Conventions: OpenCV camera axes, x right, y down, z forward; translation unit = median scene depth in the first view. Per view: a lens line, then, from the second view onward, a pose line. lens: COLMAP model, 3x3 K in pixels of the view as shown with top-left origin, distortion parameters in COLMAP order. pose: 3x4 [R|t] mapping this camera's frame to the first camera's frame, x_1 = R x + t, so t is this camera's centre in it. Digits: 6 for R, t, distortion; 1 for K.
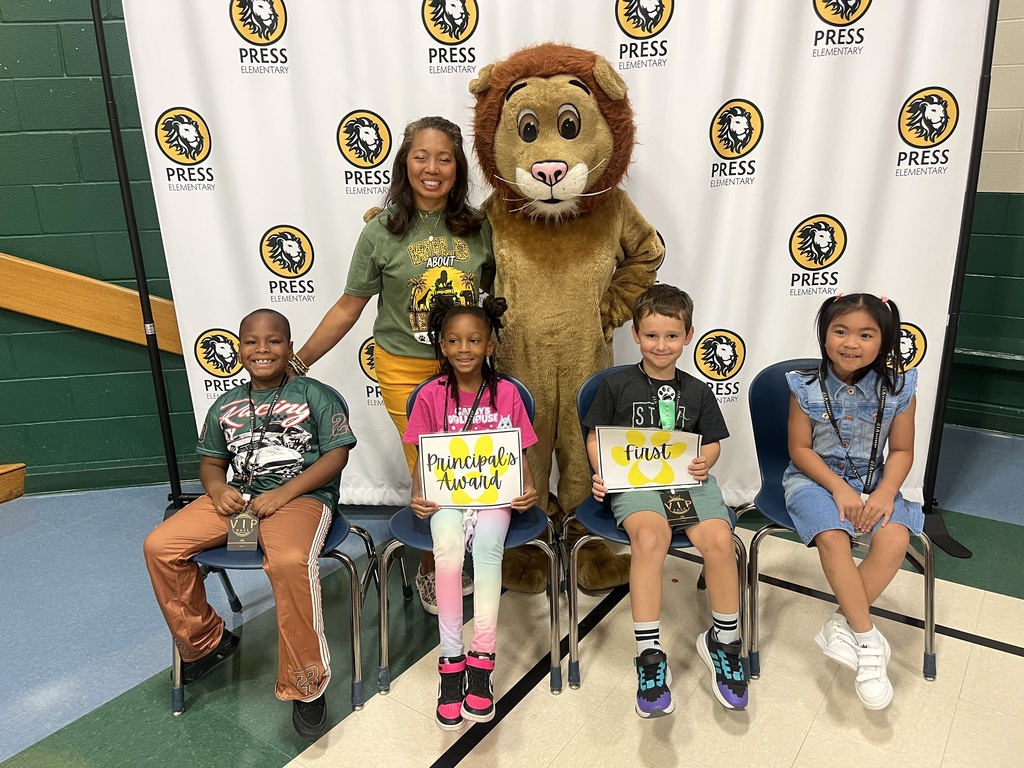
lens RADIAL K [[807.6, 0, 495.5], [0, 807.6, 386.0], [0, 0, 1]] dist [0.129318, -0.162295]
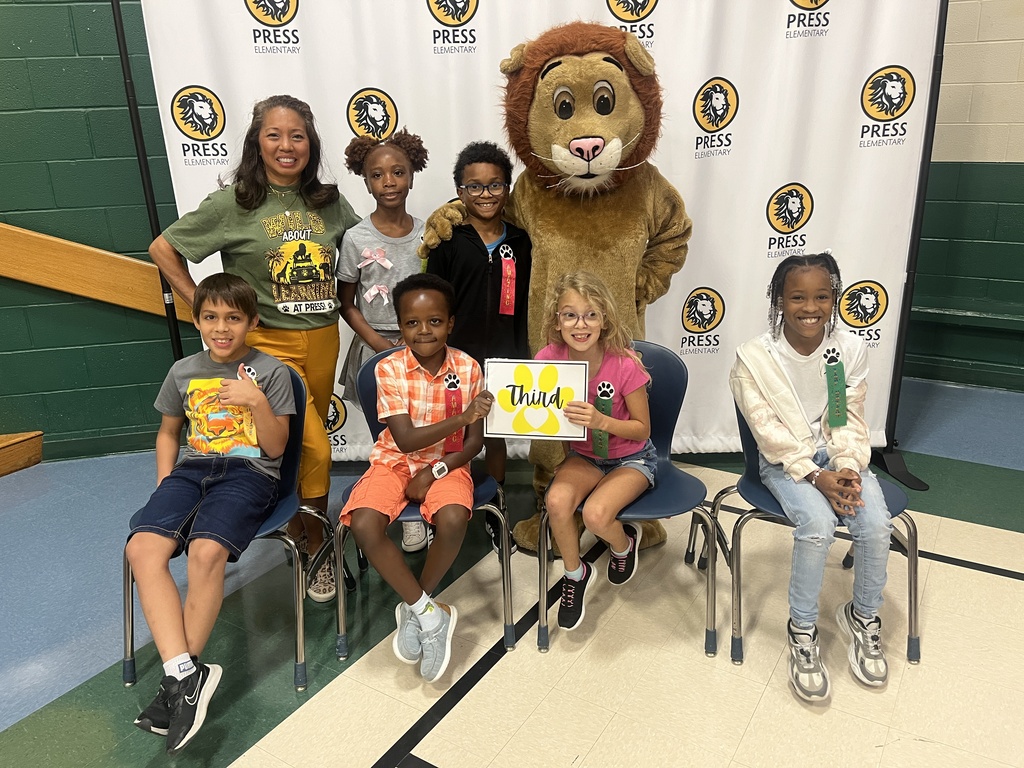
lens RADIAL K [[807.6, 0, 506.8], [0, 807.6, 374.5], [0, 0, 1]] dist [0.129318, -0.162295]
pose [[0.998334, -0.021533, 0.053527, -0.051547], [0.020515, 0.999600, 0.019479, 0.018149], [-0.053925, -0.018348, 0.998376, -0.079845]]
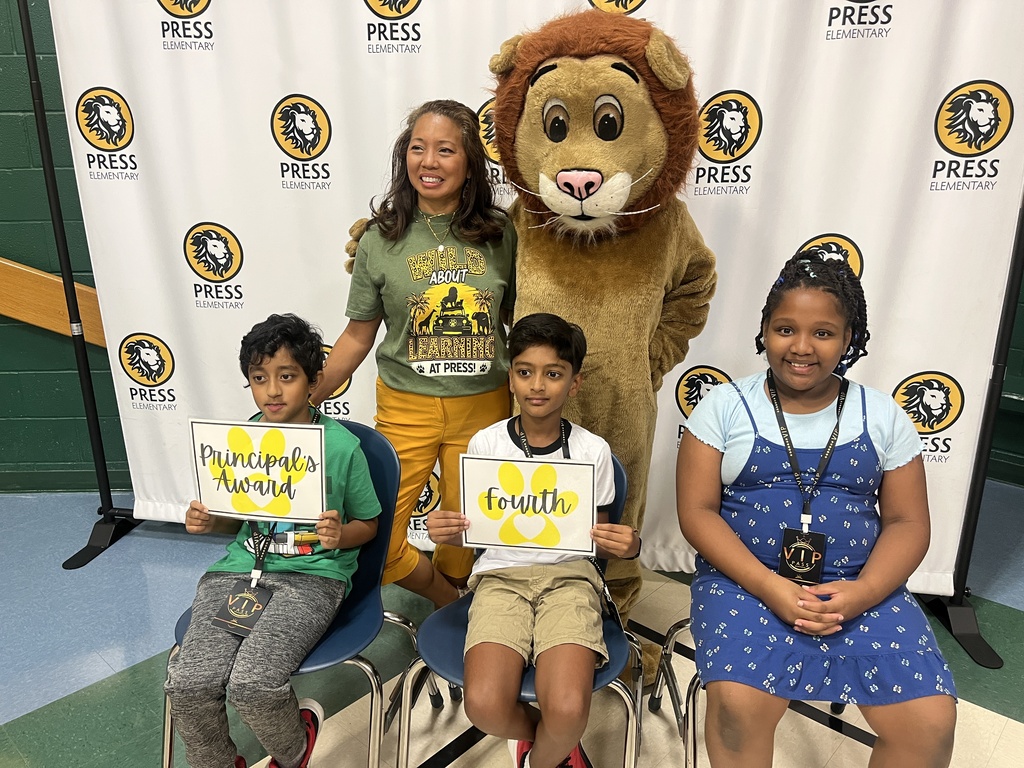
lens RADIAL K [[807.6, 0, 490.9], [0, 807.6, 380.2], [0, 0, 1]] dist [0.129318, -0.162295]
pose [[0.992163, 0.058495, -0.110409, 0.161969], [-0.058496, 0.998282, 0.003239, -0.048186], [0.110409, 0.003244, 0.993881, 0.157140]]
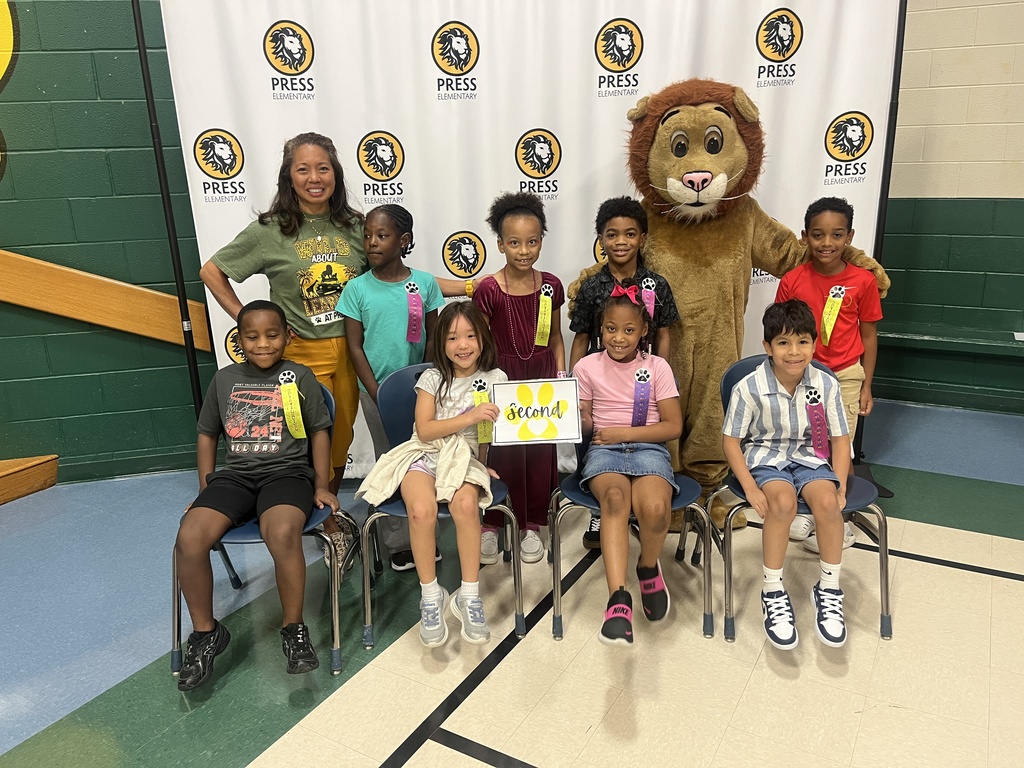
lens RADIAL K [[807.6, 0, 500.5], [0, 807.6, 387.7], [0, 0, 1]] dist [0.129318, -0.162295]
pose [[0.995864, -0.028902, 0.086142, -0.103810], [0.029598, 0.999539, -0.006819, 0.038833], [-0.085905, 0.009341, 0.996260, -0.163855]]
